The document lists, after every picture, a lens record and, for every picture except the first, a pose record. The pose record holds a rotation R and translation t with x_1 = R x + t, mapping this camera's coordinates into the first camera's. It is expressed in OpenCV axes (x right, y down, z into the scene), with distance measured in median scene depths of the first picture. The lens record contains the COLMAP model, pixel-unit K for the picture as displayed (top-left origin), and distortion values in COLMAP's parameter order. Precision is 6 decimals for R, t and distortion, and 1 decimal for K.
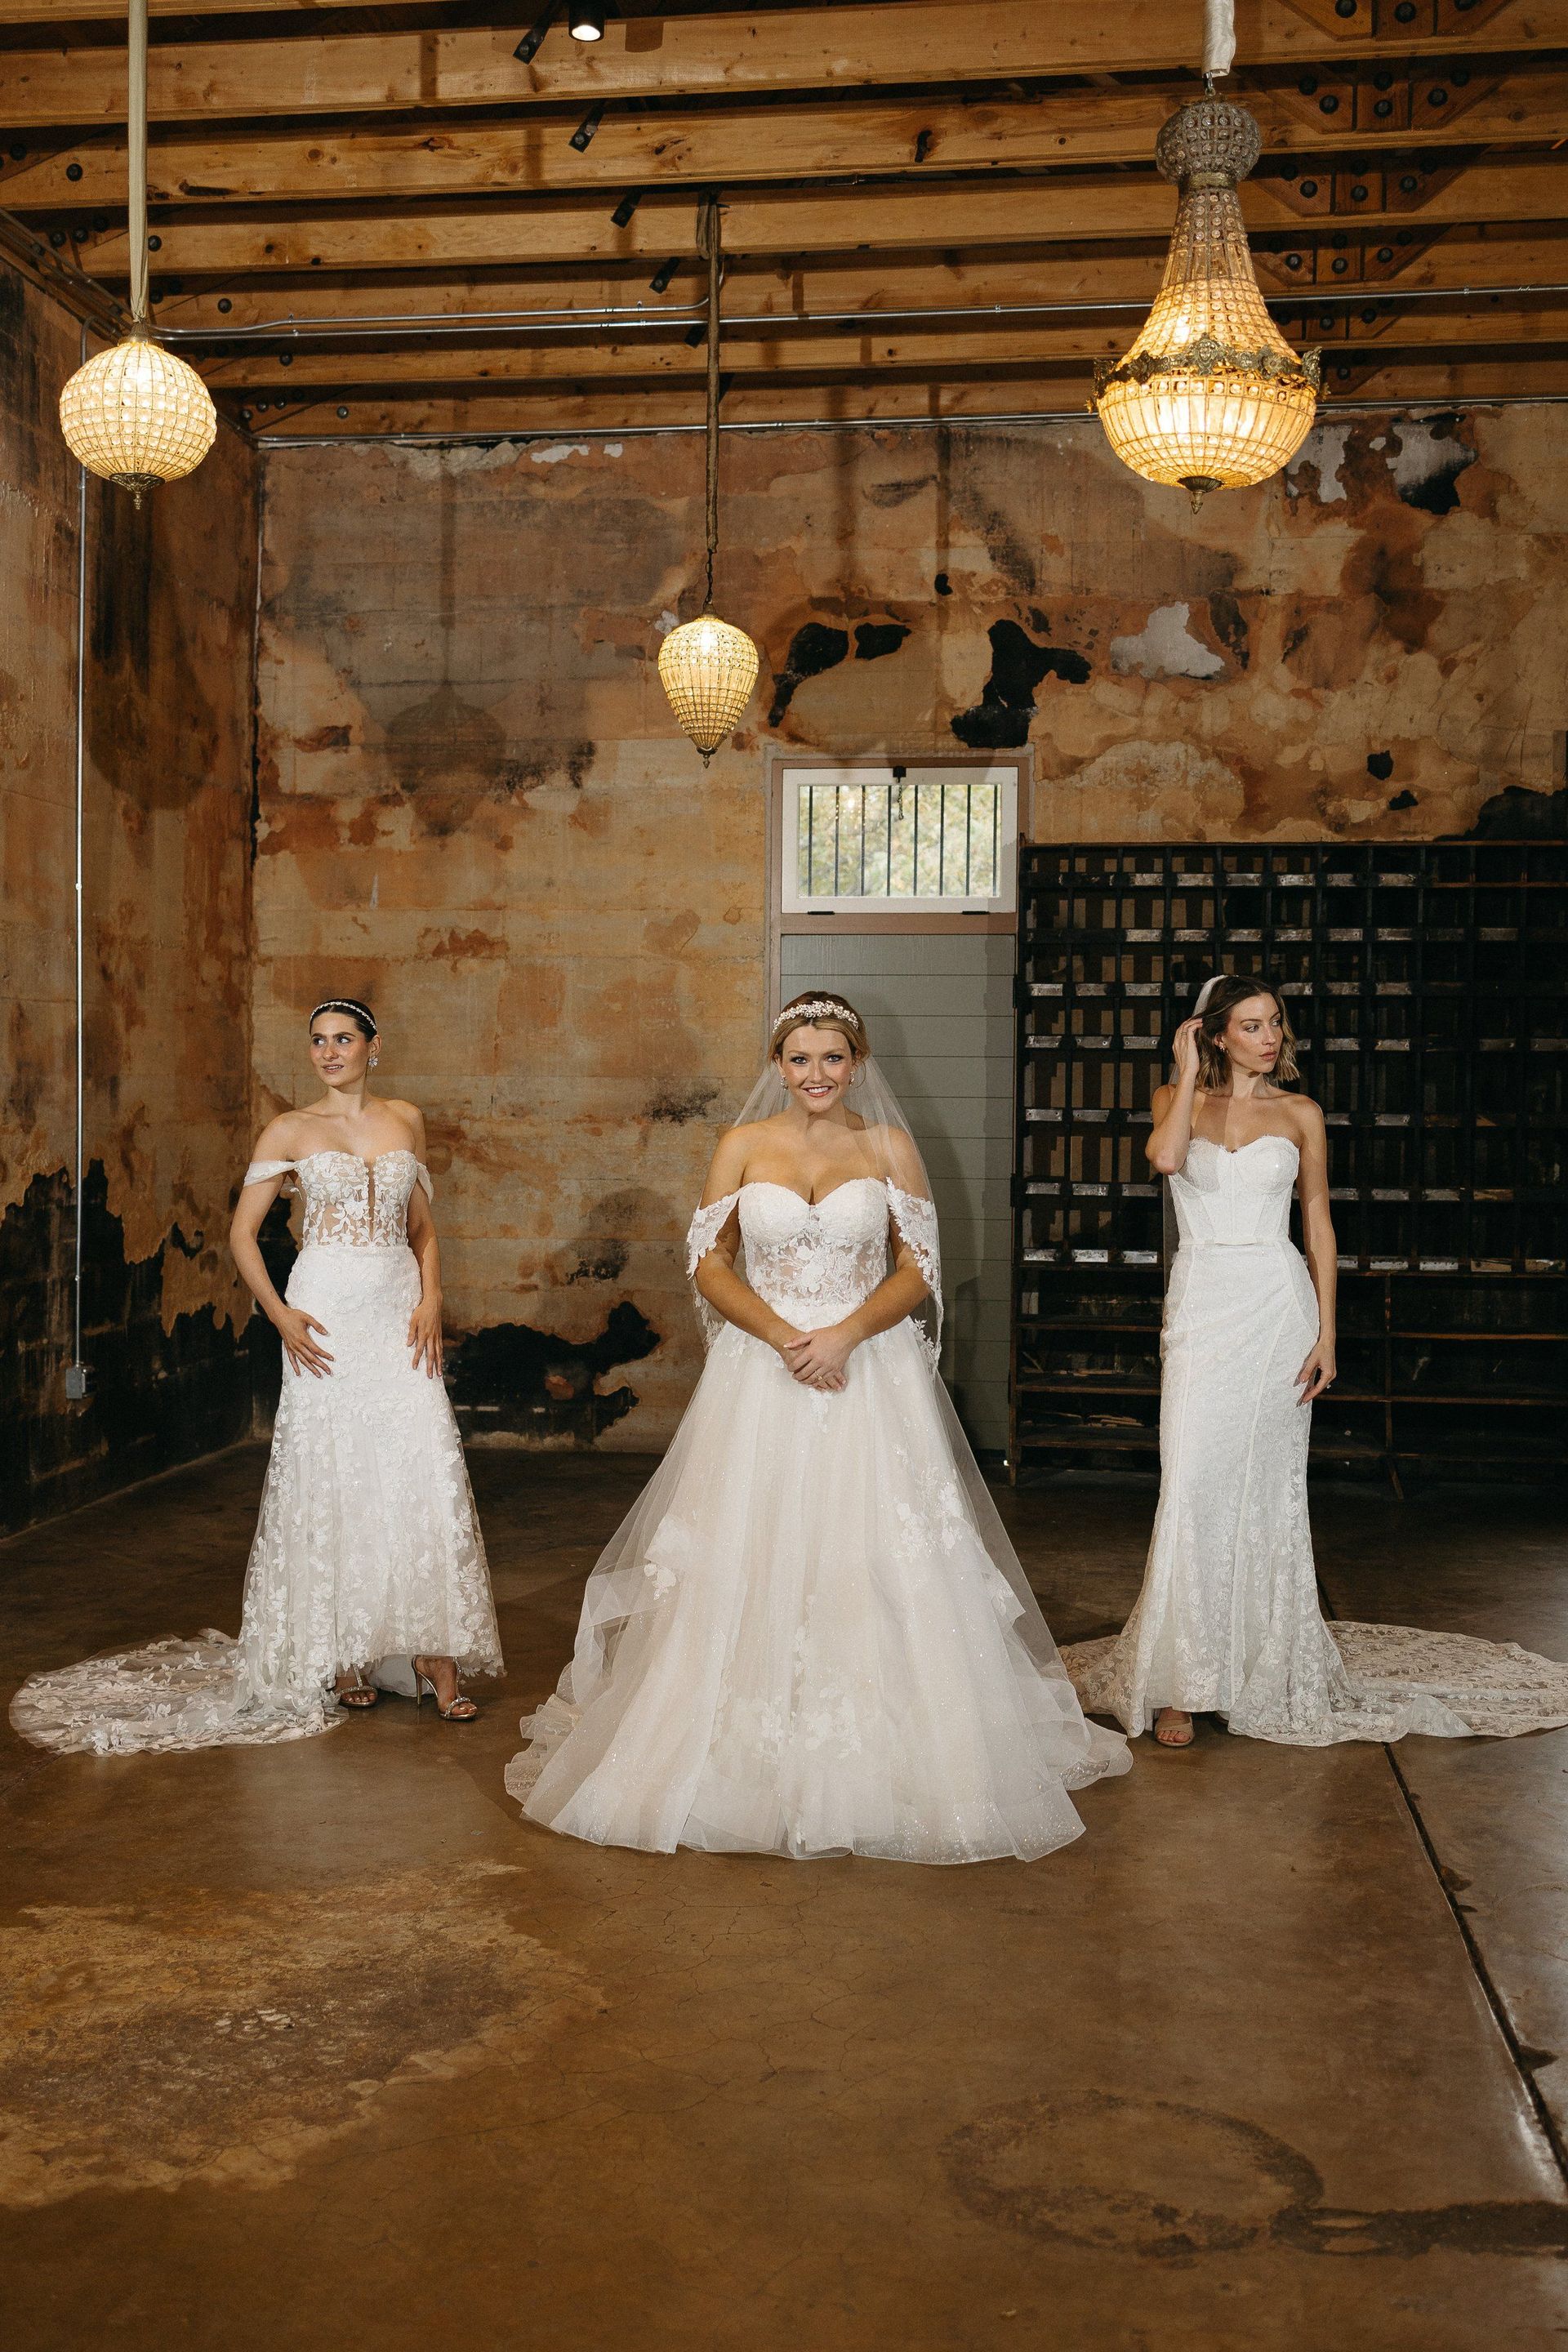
lens RADIAL K [[2415.7, 0, 781.4], [0, 2415.7, 1184.1], [0, 0, 1]] dist [0.038658, 0.000000]
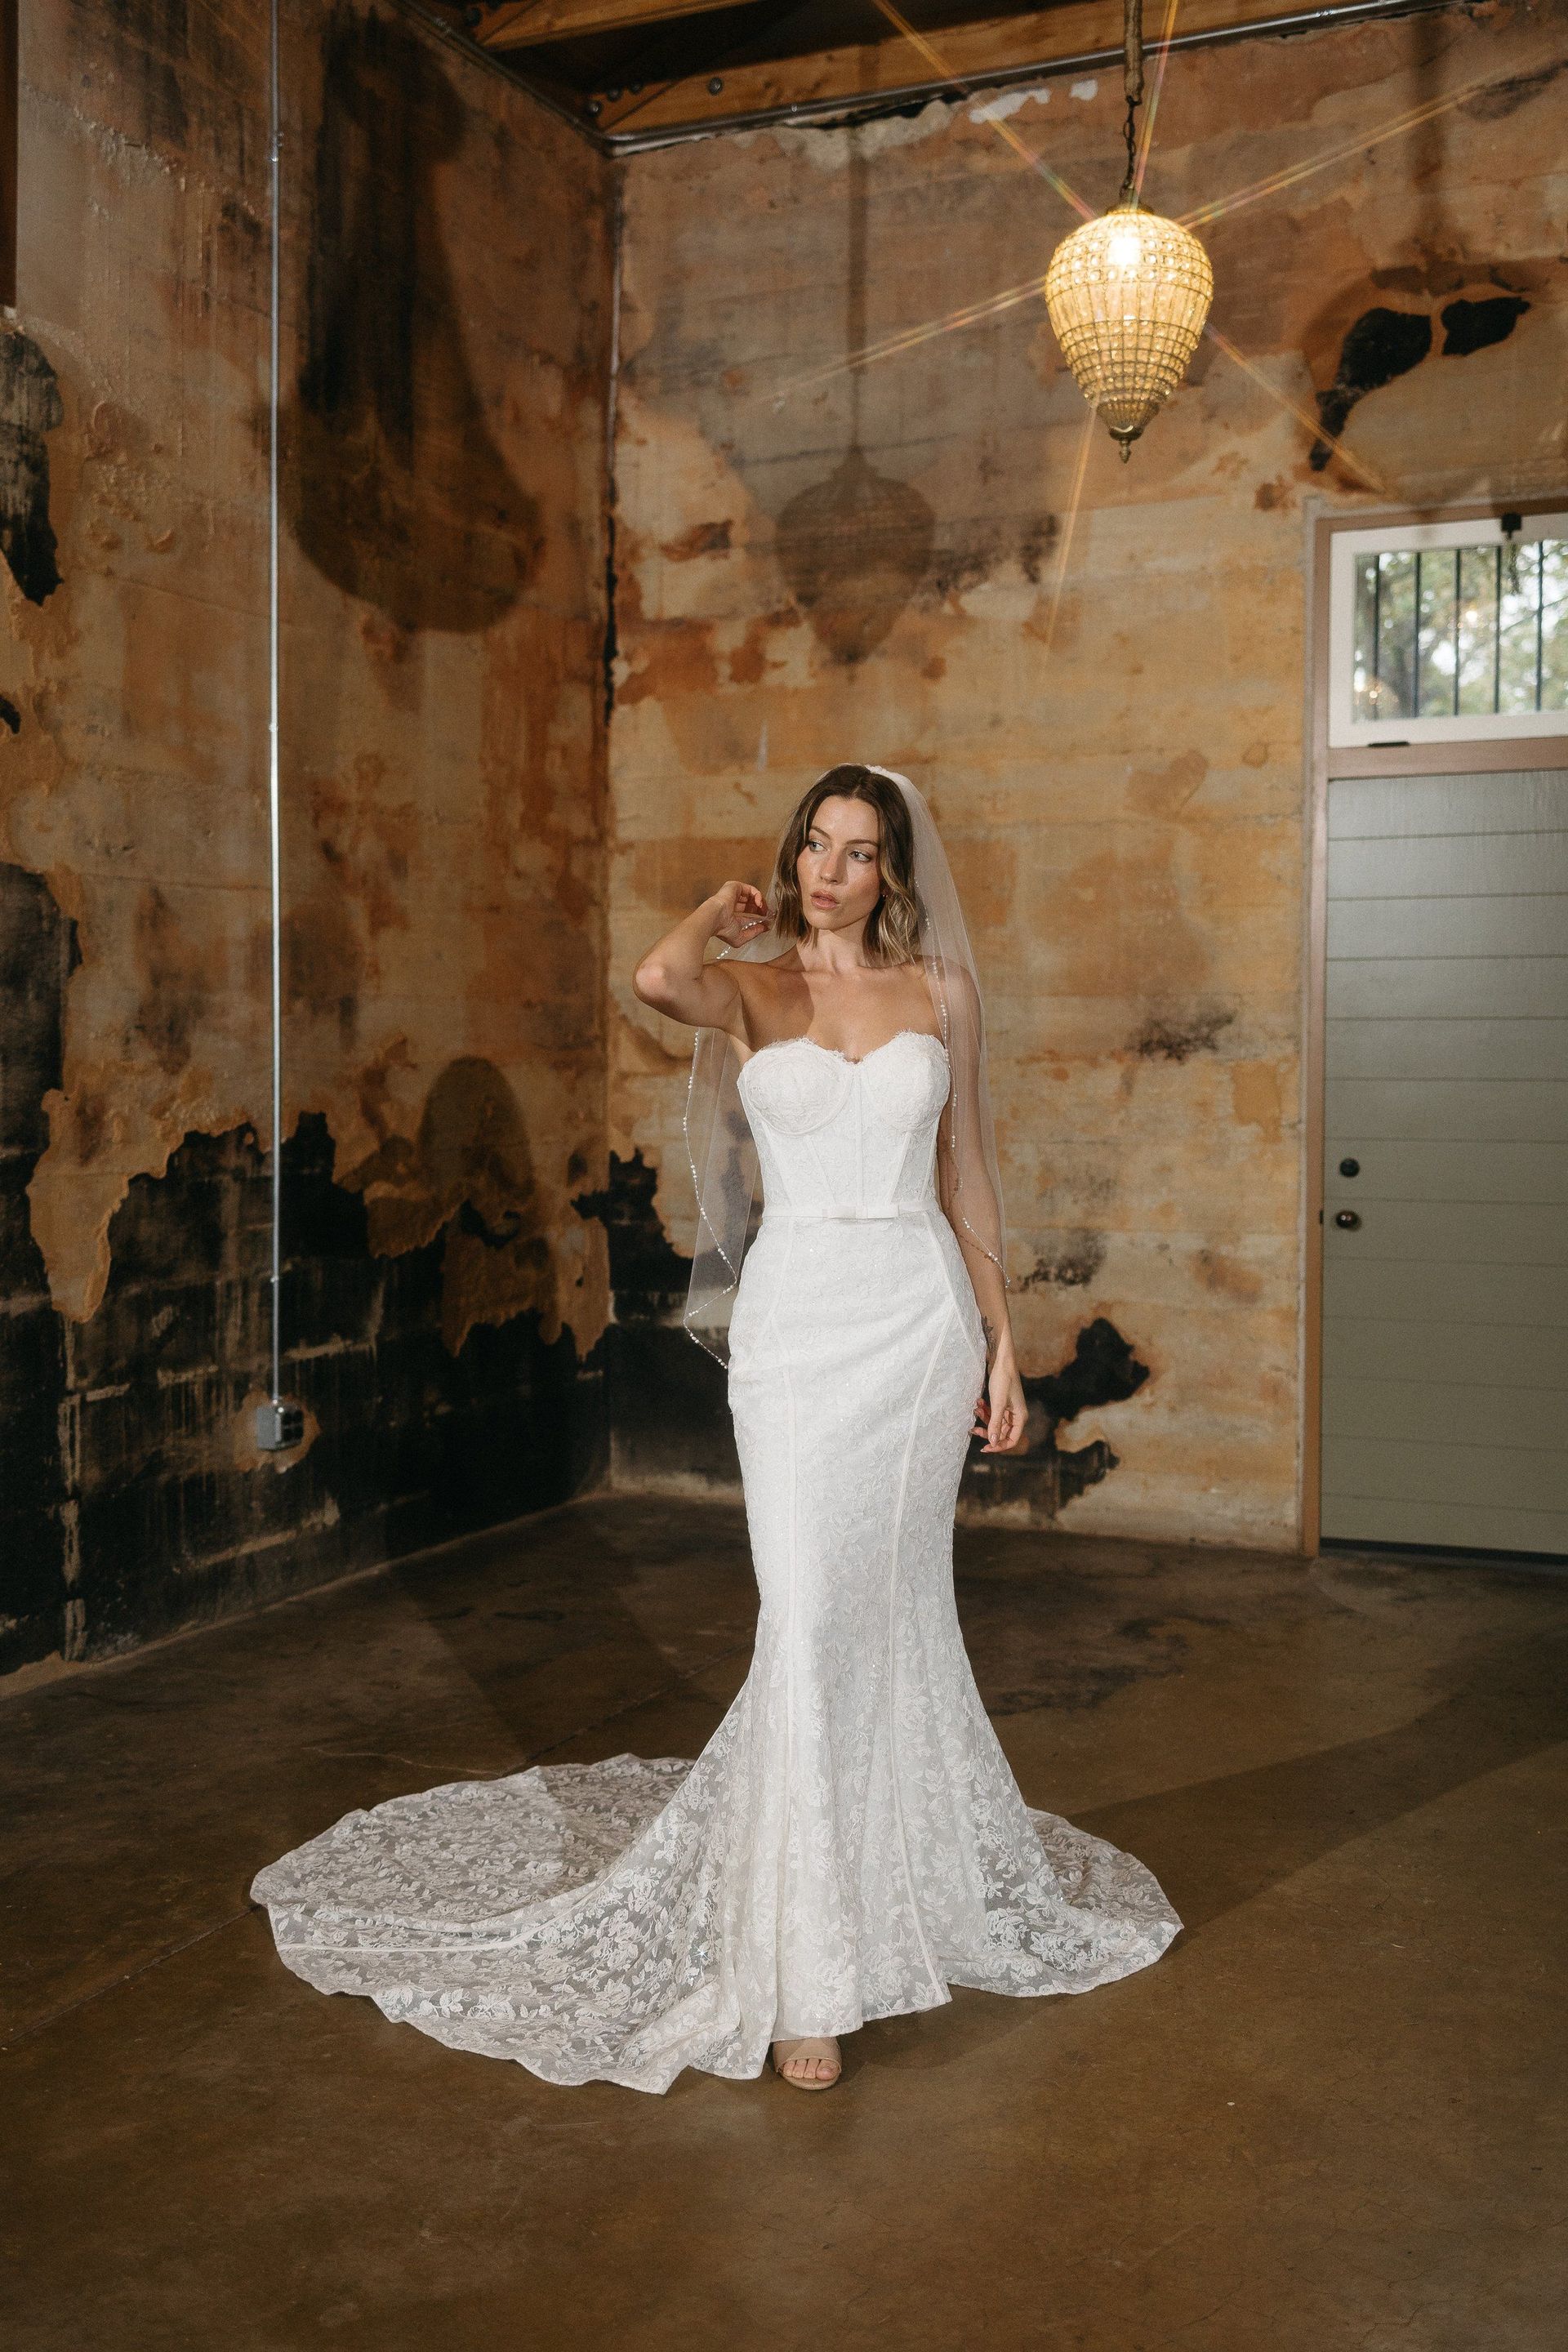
lens RADIAL K [[2465.9, 0, 775.9], [0, 2465.9, 1152.2], [0, 0, 1]] dist [0.017909, 0.000000]
pose [[0.958780, 0.002410, -0.284139, 0.048285], [-0.002400, 0.999997, 0.000386, 0.000816], [0.284139, 0.000312, 0.958783, 0.298214]]
